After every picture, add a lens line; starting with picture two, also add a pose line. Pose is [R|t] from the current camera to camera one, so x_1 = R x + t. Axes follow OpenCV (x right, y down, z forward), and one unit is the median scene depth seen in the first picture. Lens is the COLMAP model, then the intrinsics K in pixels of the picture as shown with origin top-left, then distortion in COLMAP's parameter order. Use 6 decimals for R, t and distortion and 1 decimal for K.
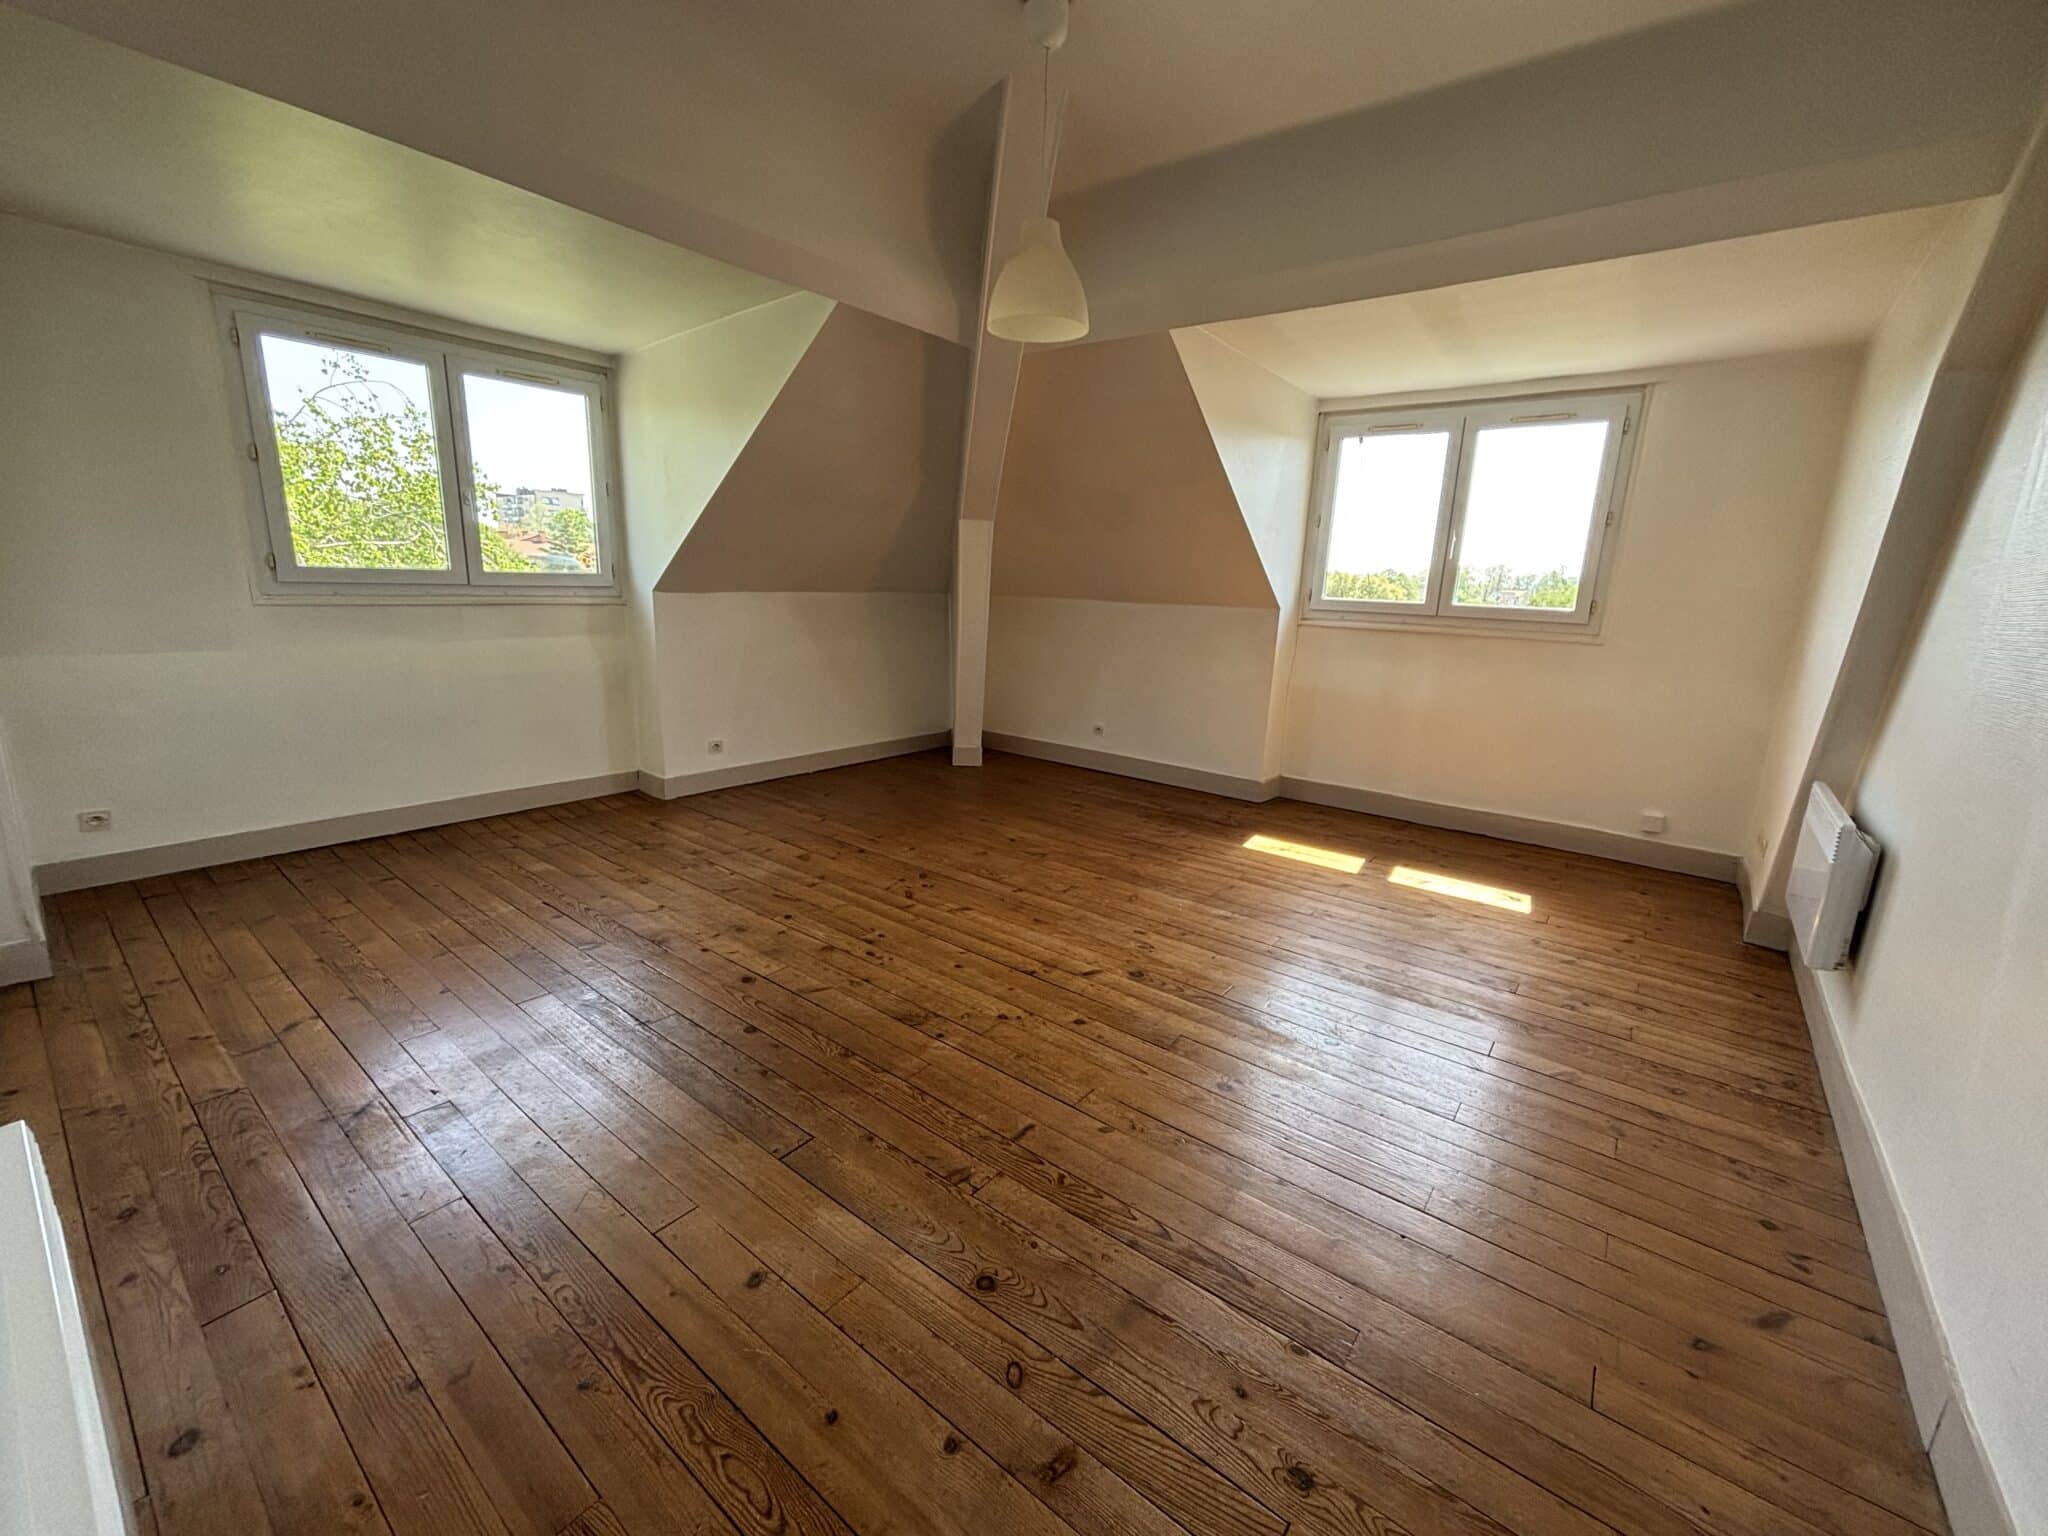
lens RADIAL K [[826.0, 0, 1017.9], [0, 826.0, 758.8], [0, 0, 1]] dist [0.011323, 0.000278]
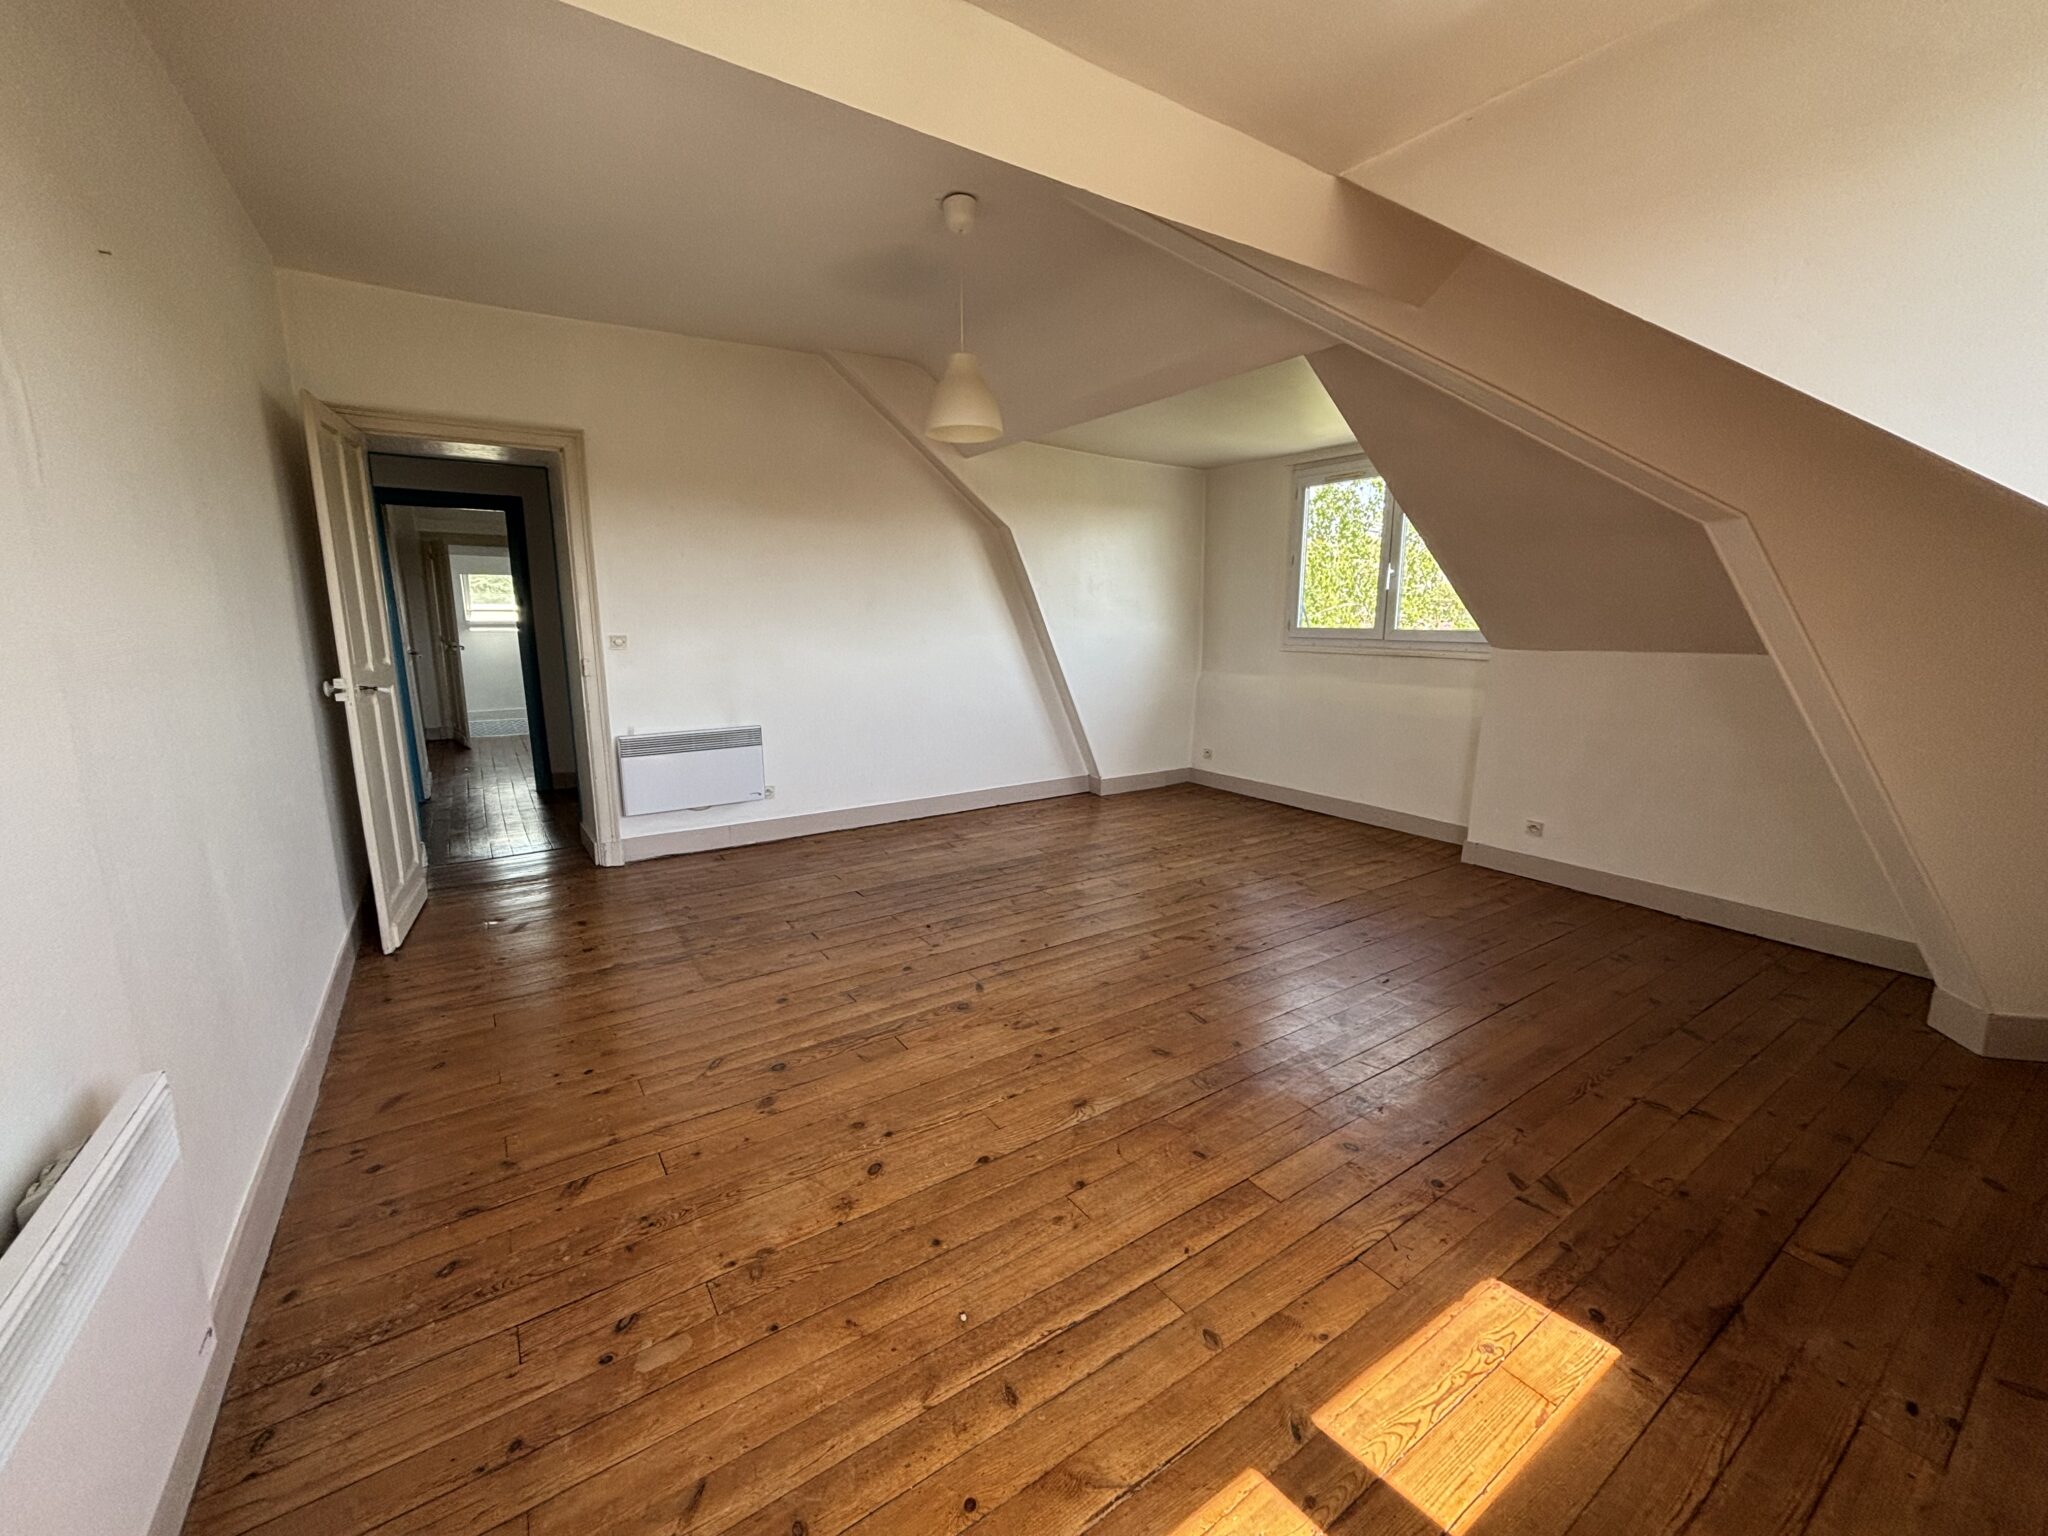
lens RADIAL K [[826.0, 0, 1030.3], [0, 826.0, 776.3], [0, 0, 1]] dist [0.011323, 0.000278]
pose [[-0.307555, 0.148071, -0.939939, 0.793303], [-0.217262, 0.950796, 0.220871, -0.190789], [0.926395, 0.272143, -0.260252, 0.973737]]
